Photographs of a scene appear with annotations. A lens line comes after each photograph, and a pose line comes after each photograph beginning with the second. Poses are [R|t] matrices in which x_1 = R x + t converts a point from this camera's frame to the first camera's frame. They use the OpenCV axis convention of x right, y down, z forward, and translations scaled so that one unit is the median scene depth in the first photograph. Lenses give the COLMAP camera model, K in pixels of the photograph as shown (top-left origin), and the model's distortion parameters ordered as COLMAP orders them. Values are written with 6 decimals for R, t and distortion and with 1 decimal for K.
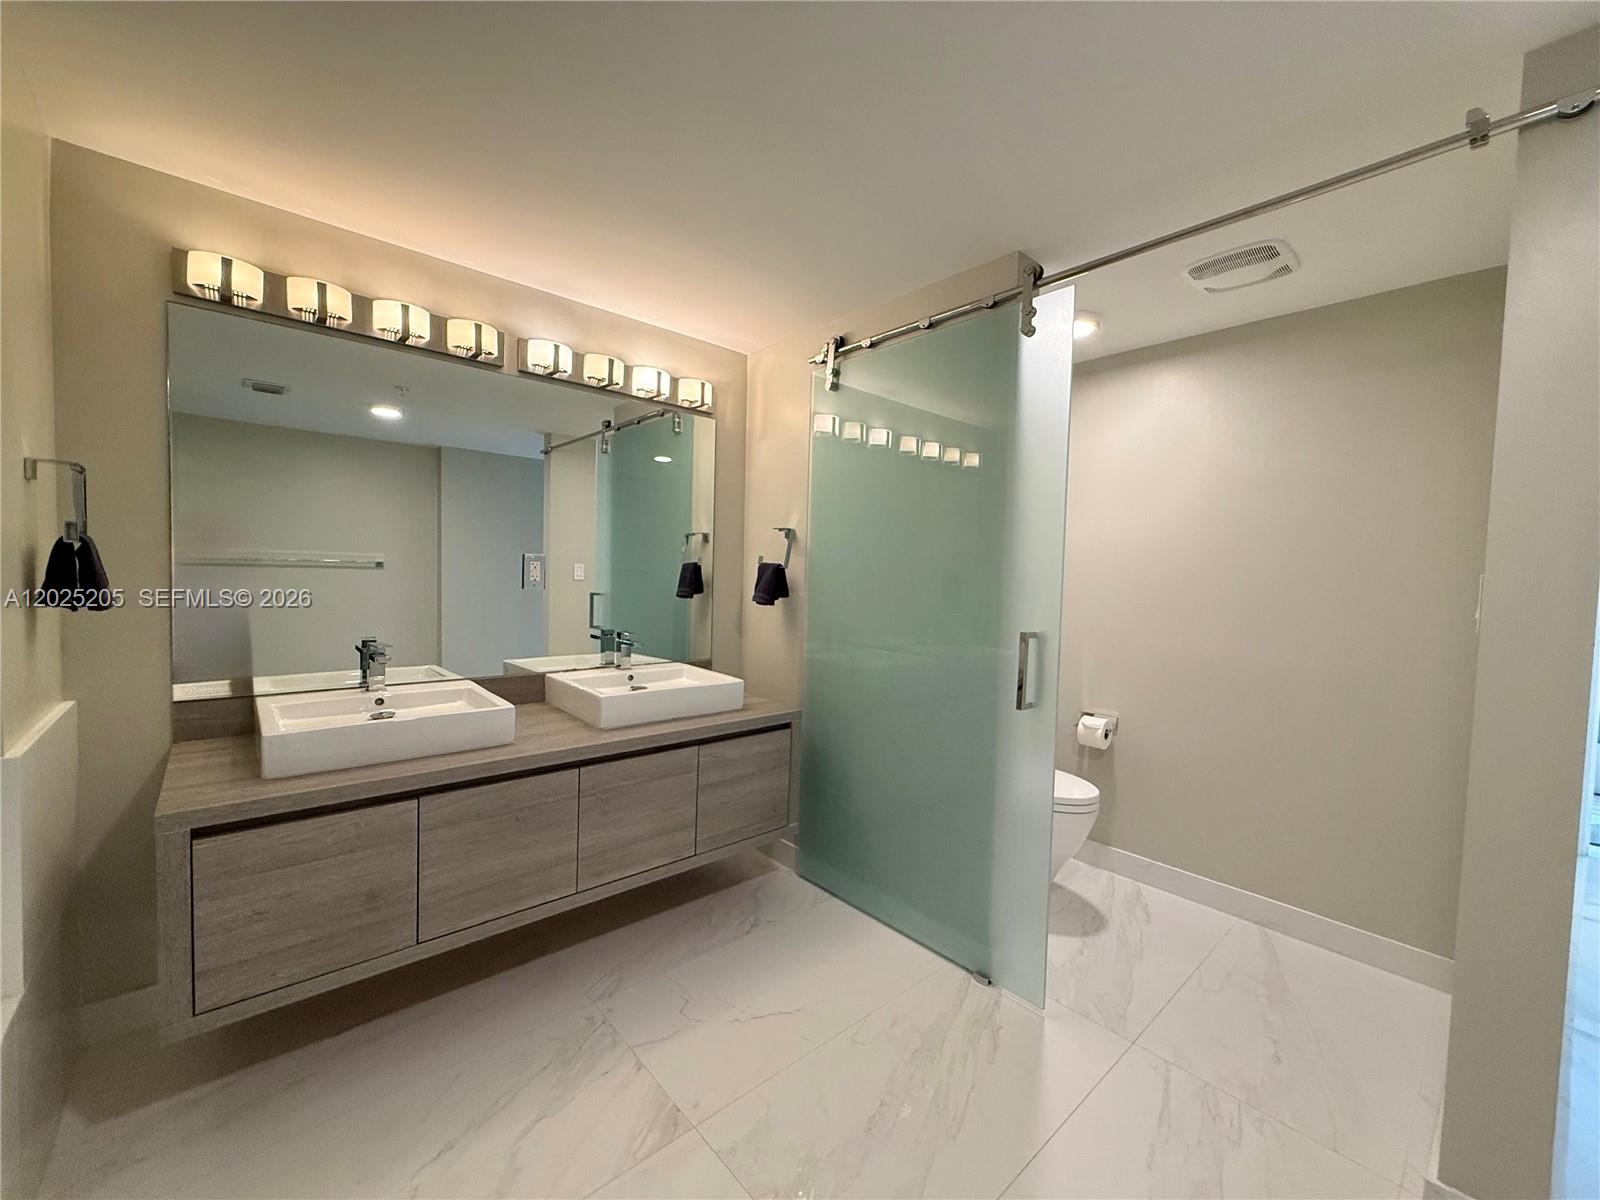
lens RADIAL K [[645.7, 0, 795.1], [0, 645.7, 596.4], [0, 0, 1]] dist [0.000337, -0.000018]
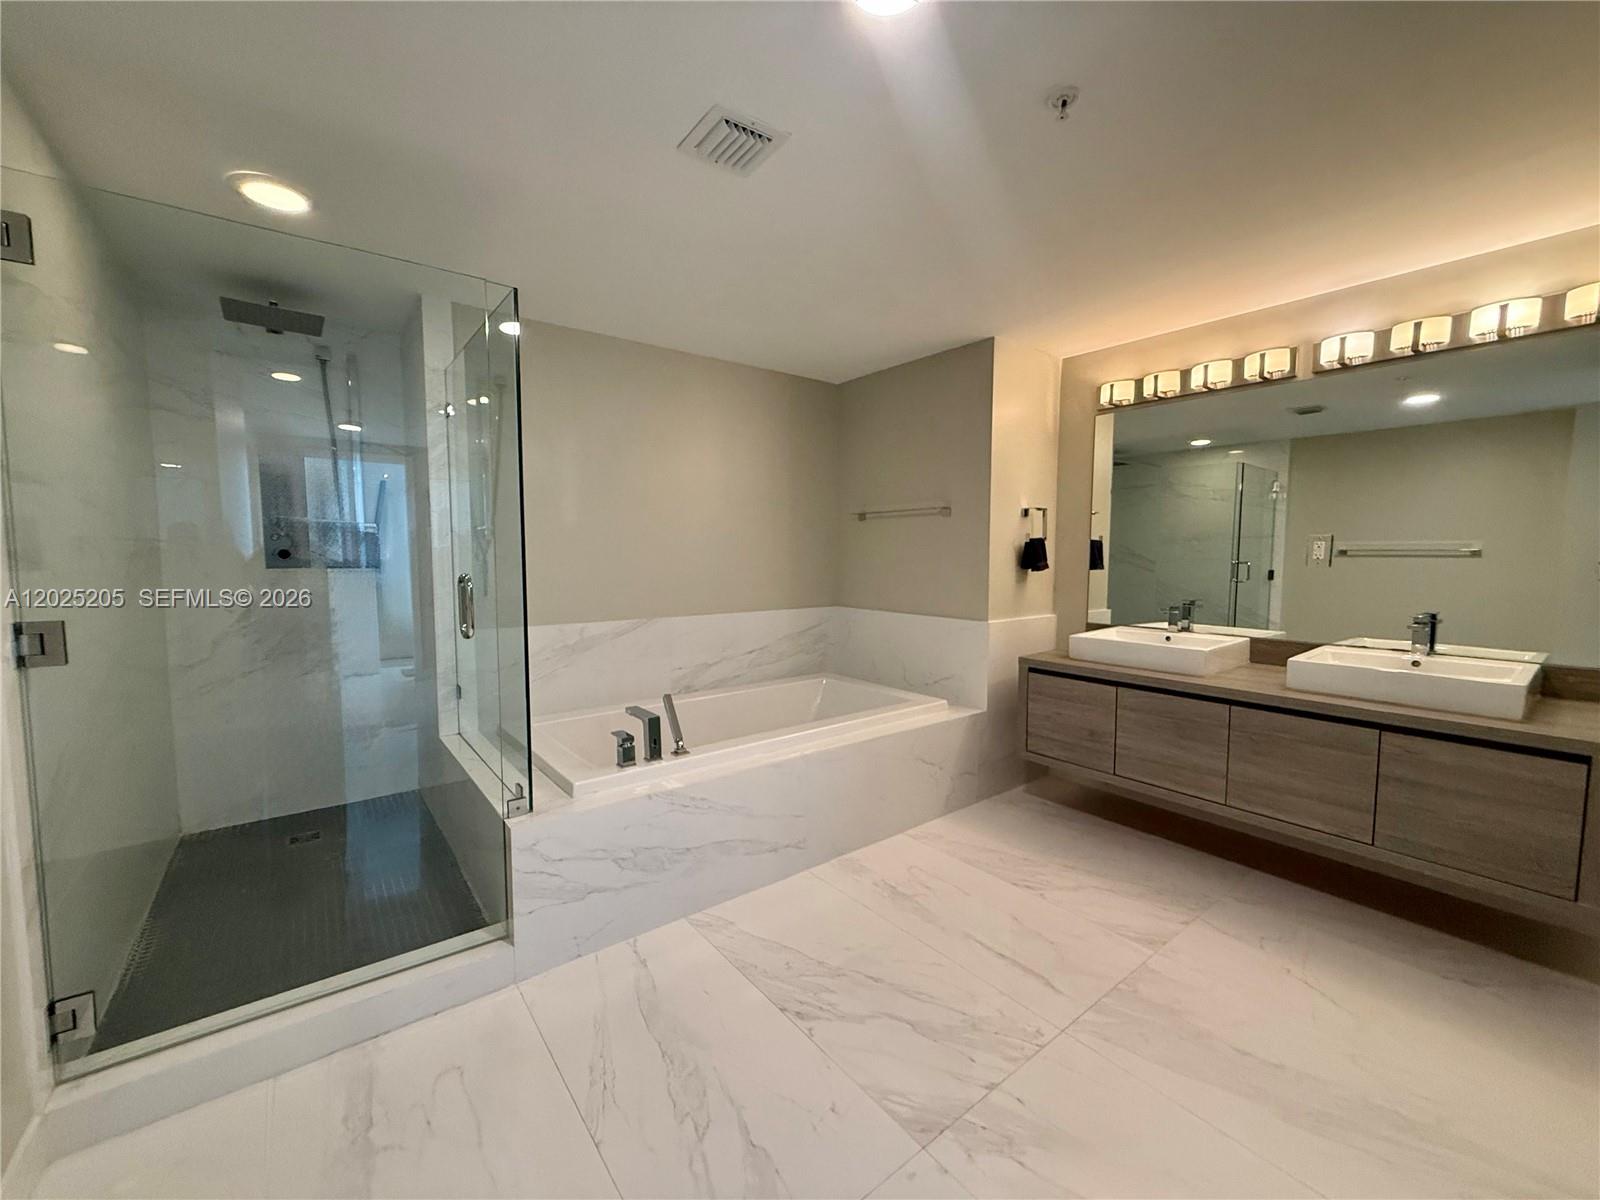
lens RADIAL K [[645.7, 0, 796.4], [0, 645.7, 602.3], [0, 0, 1]] dist [0.000337, -0.000018]
pose [[-0.066873, 0.051952, -0.996408, 0.972923], [-0.041207, 0.997648, 0.054782, 0.032148], [0.996910, 0.044722, -0.064575, 0.235461]]
